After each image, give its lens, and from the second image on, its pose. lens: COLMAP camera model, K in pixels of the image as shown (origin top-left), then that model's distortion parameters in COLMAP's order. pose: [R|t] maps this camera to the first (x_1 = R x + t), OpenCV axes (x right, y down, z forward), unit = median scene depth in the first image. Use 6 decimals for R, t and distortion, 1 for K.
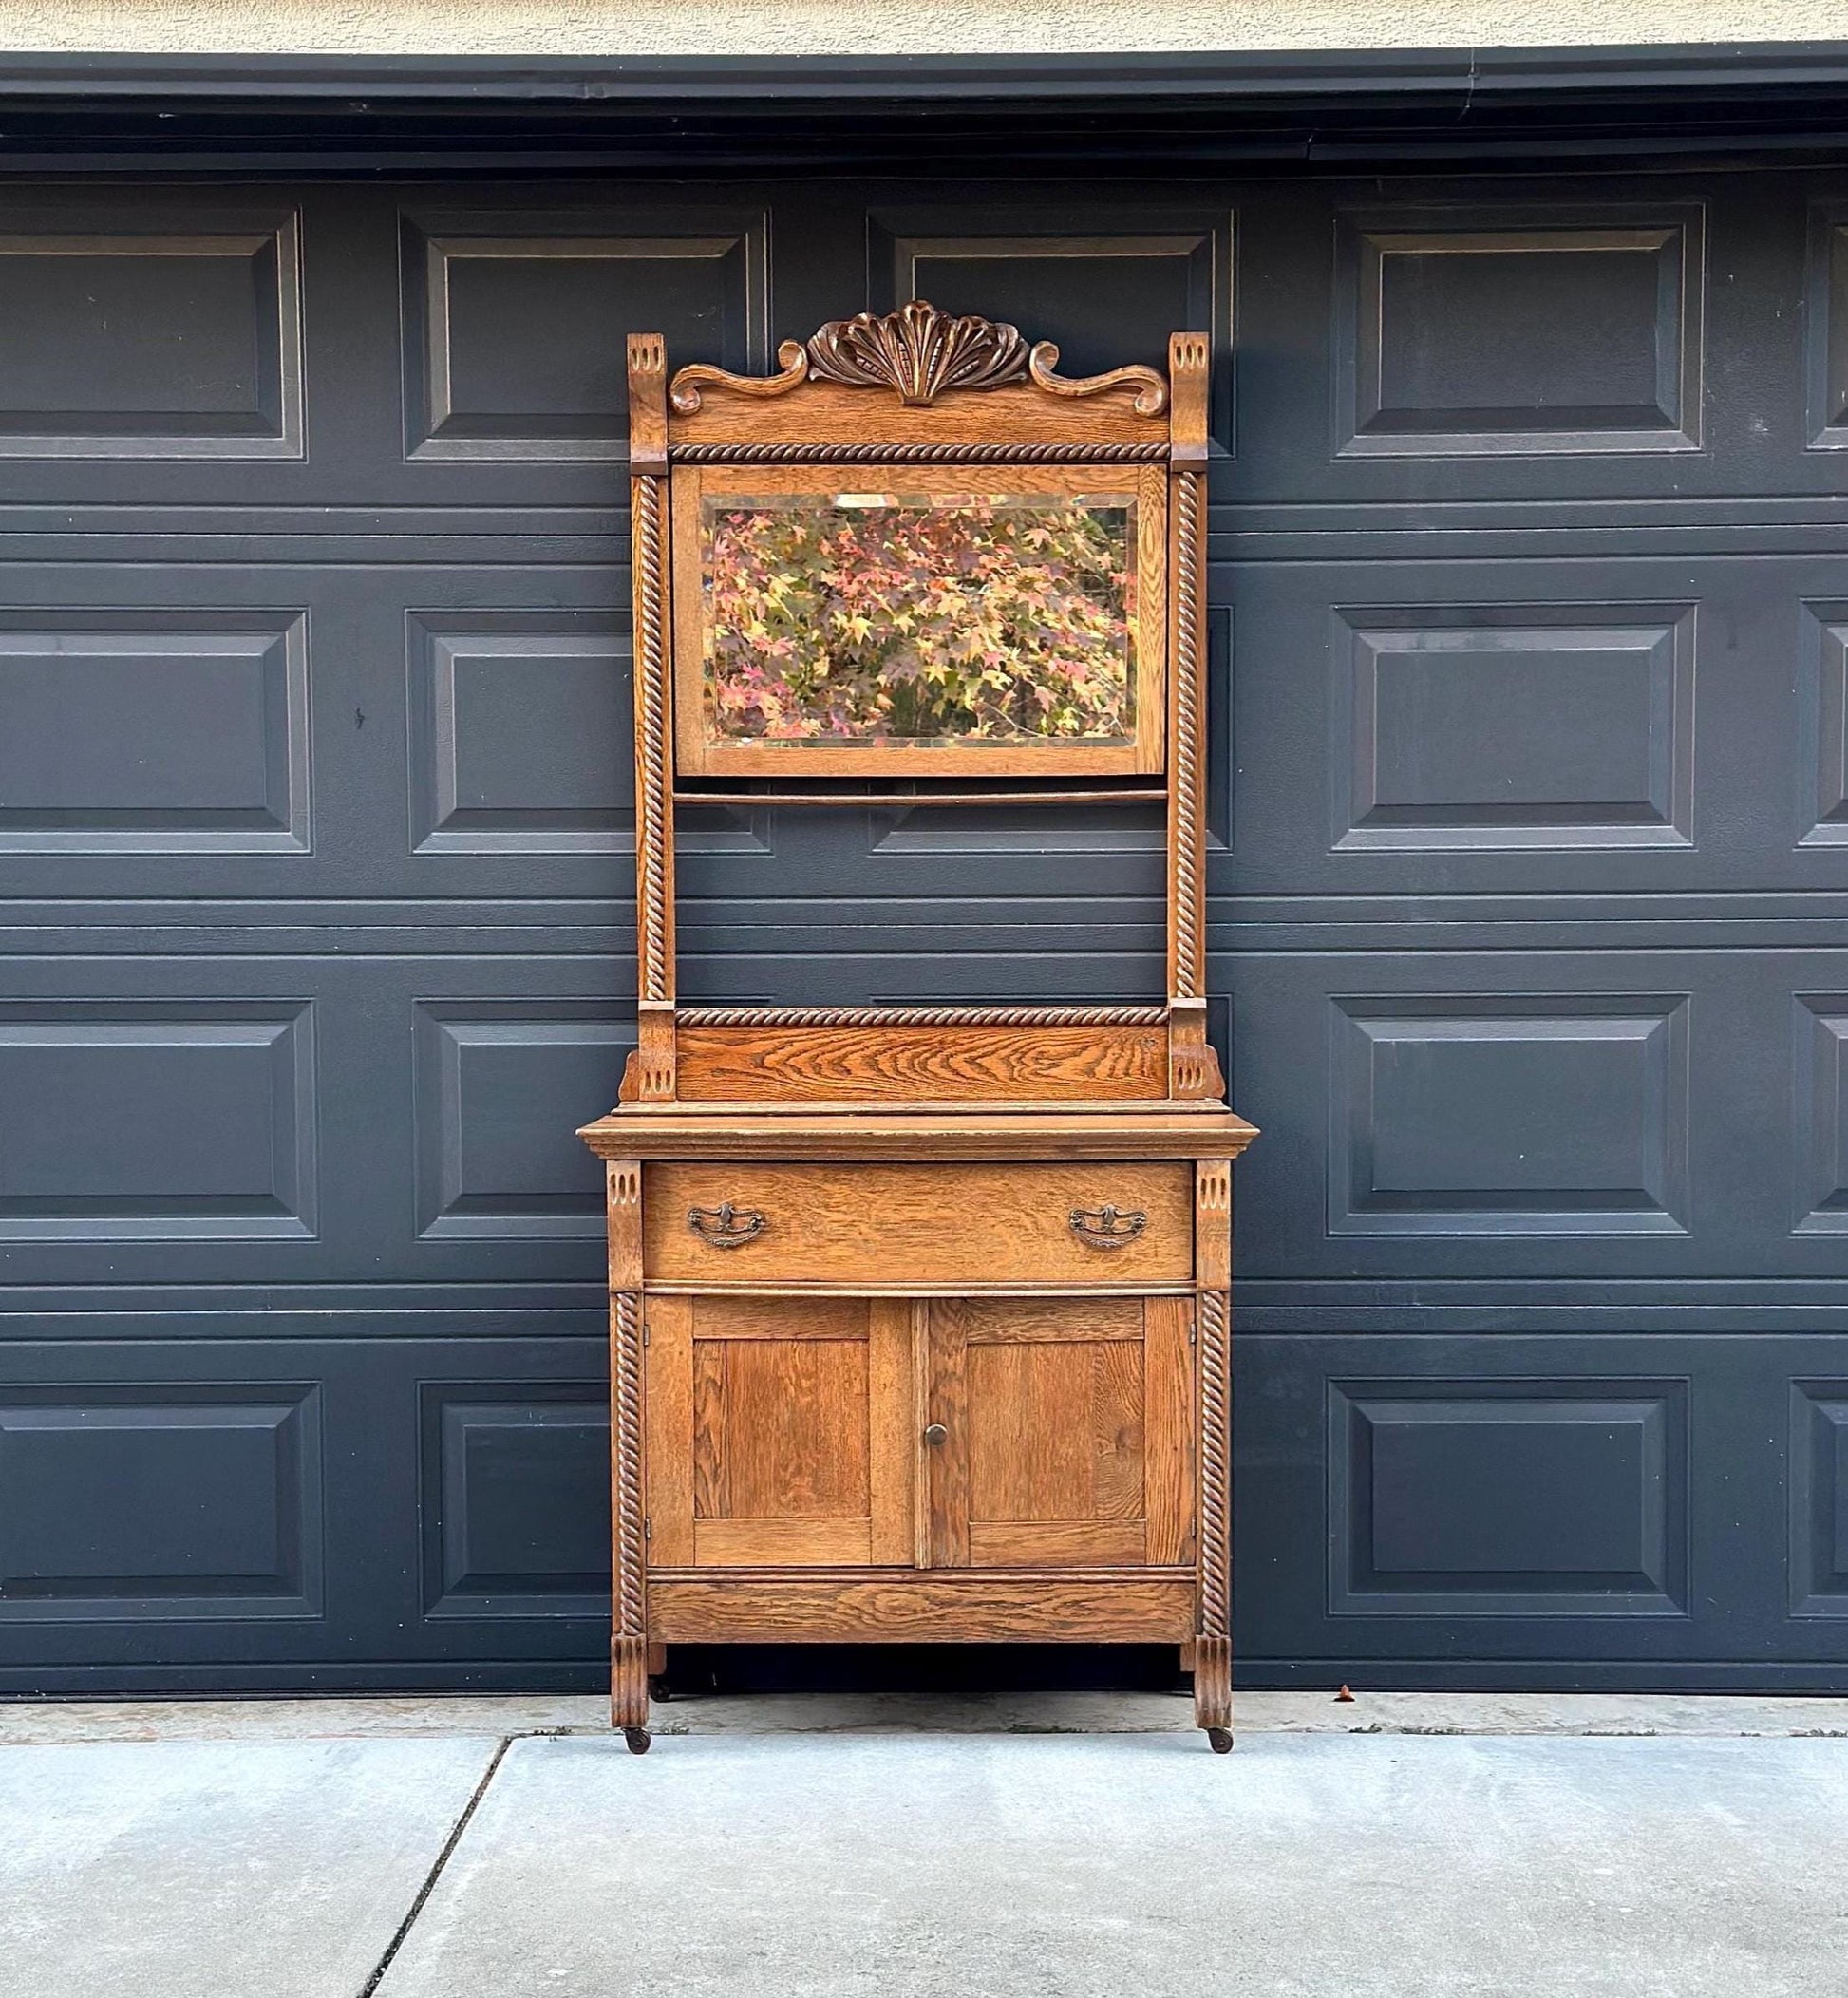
lens RADIAL K [[3483.8, 0, 887.7], [0, 3483.8, 1129.1], [0, 0, 1]] dist [0.153552, -0.069760]
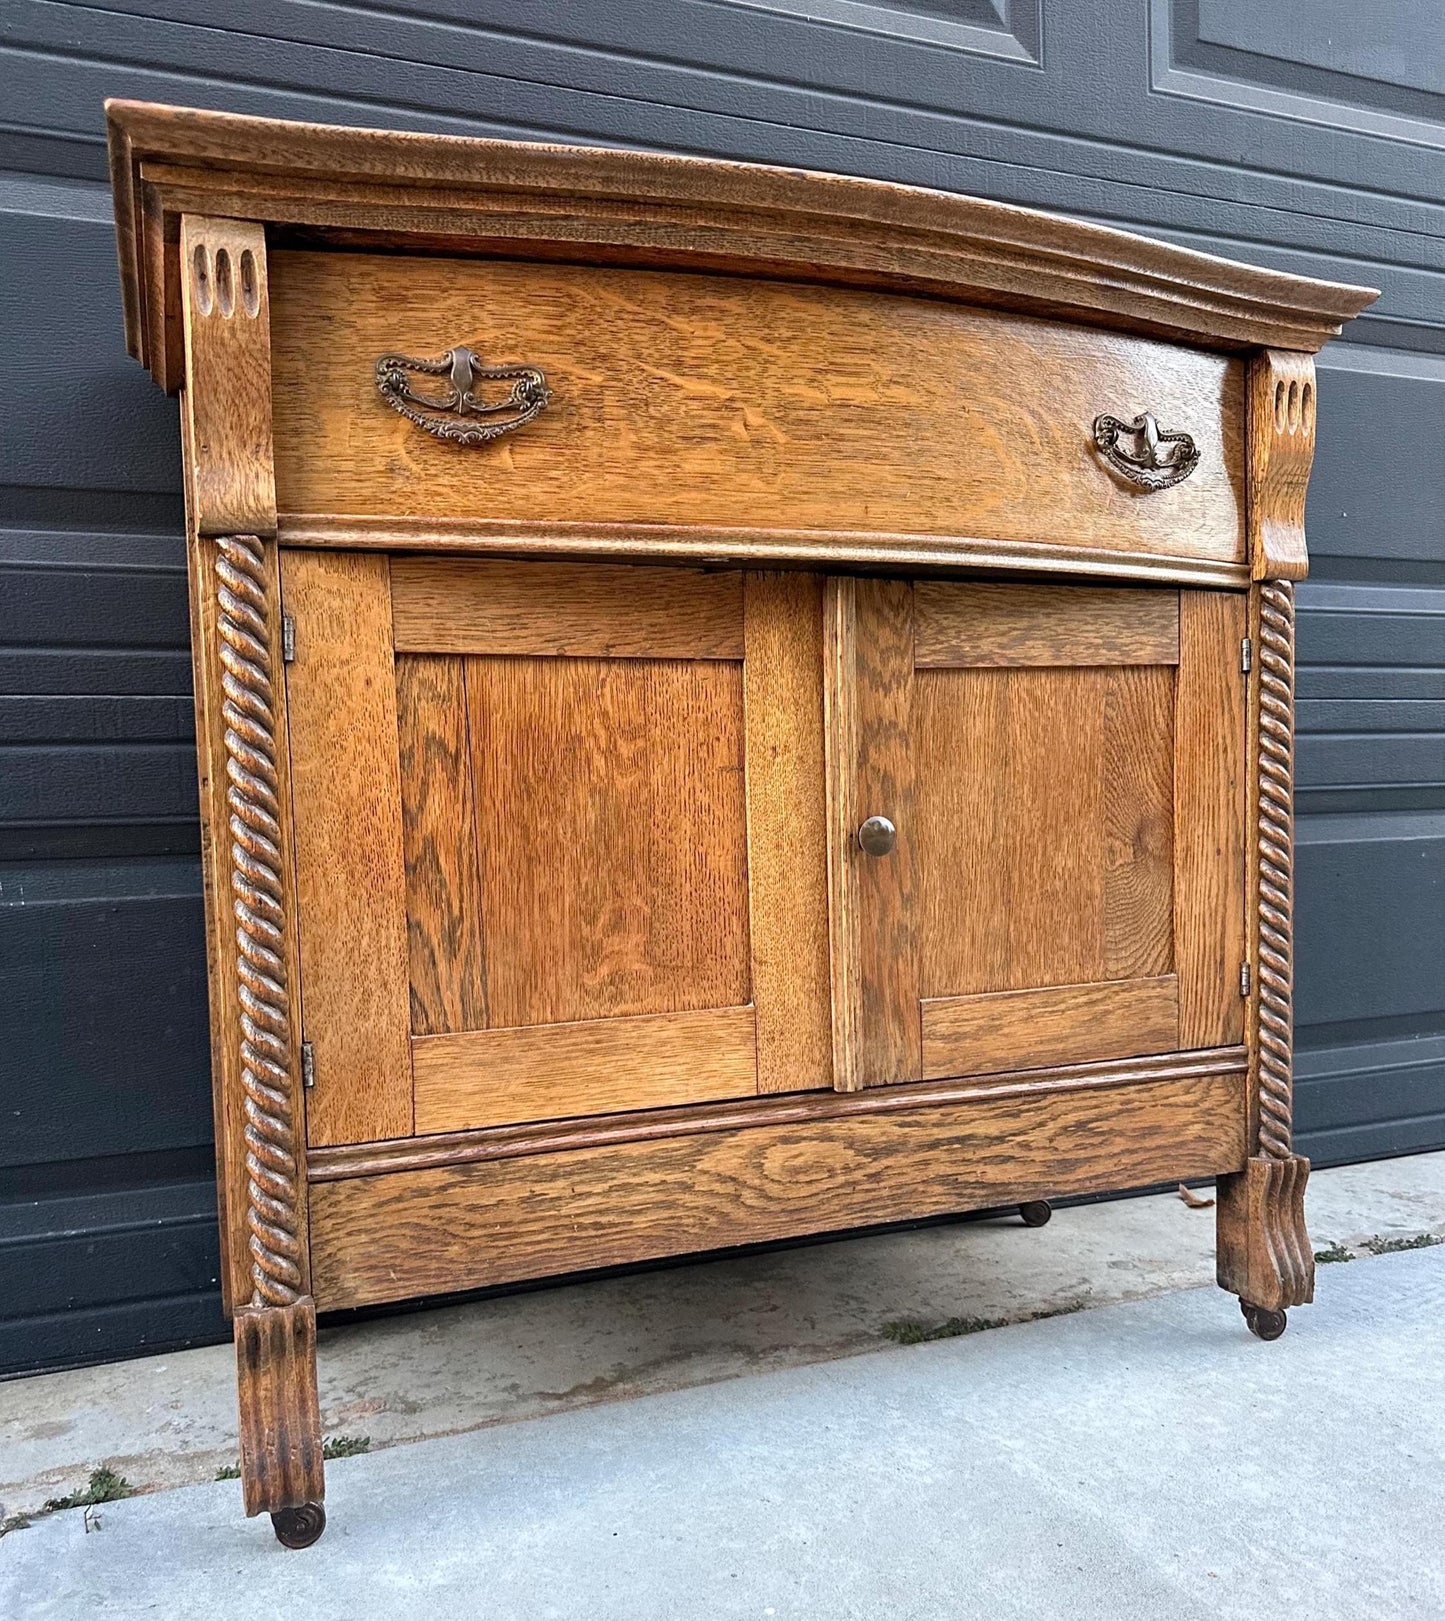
lens RADIAL K [[1359.9, 0, 715.5], [0, 1359.9, 879.3], [0, 0, 1]] dist [0.209226, -0.483871]
pose [[0.923963, -0.040631, 0.380317, -0.086492], [0.041454, 0.999122, 0.006031, 0.090240], [-0.380229, 0.010193, 0.924836, 0.804334]]
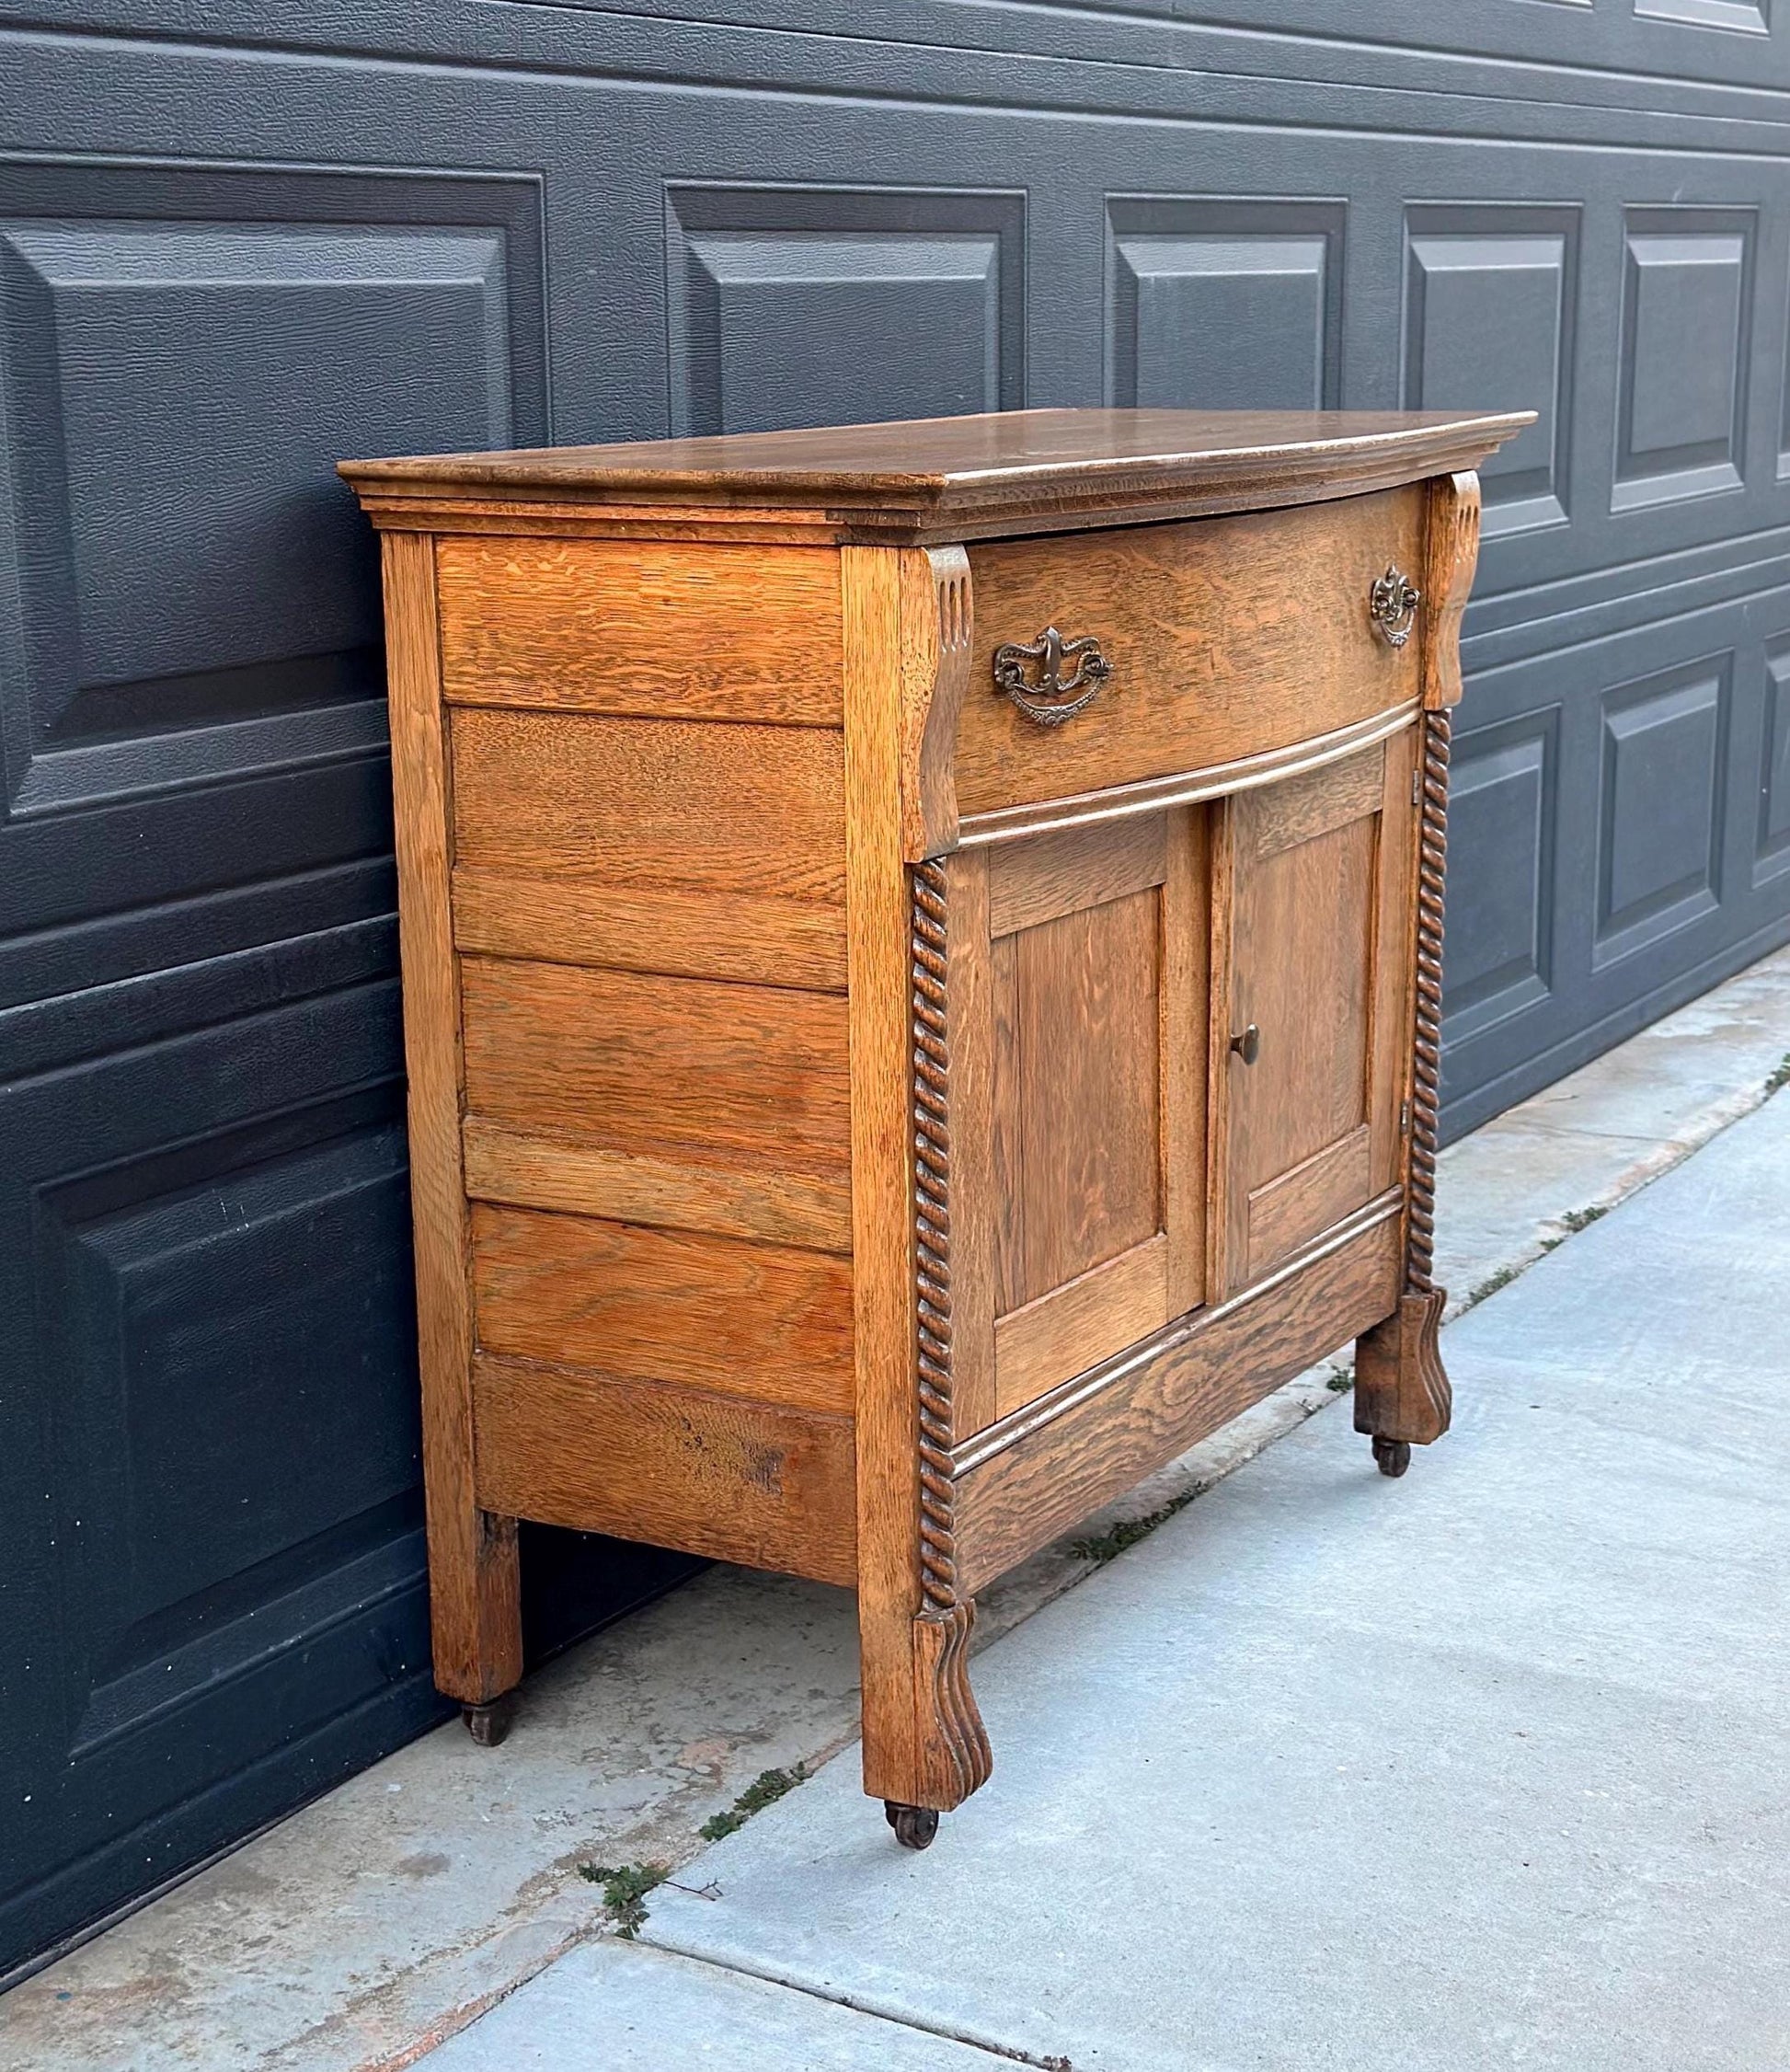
lens RADIAL K [[3458.3, 0, 898.9], [0, 3458.3, 1119.6], [0, 0, 1]] dist [0.152361, -0.035680]
pose [[0.492766, -0.204666, 0.845750, -0.440162], [0.055322, 0.977348, 0.204279, -0.009154], [-0.868401, -0.053873, 0.492927, 0.779252]]
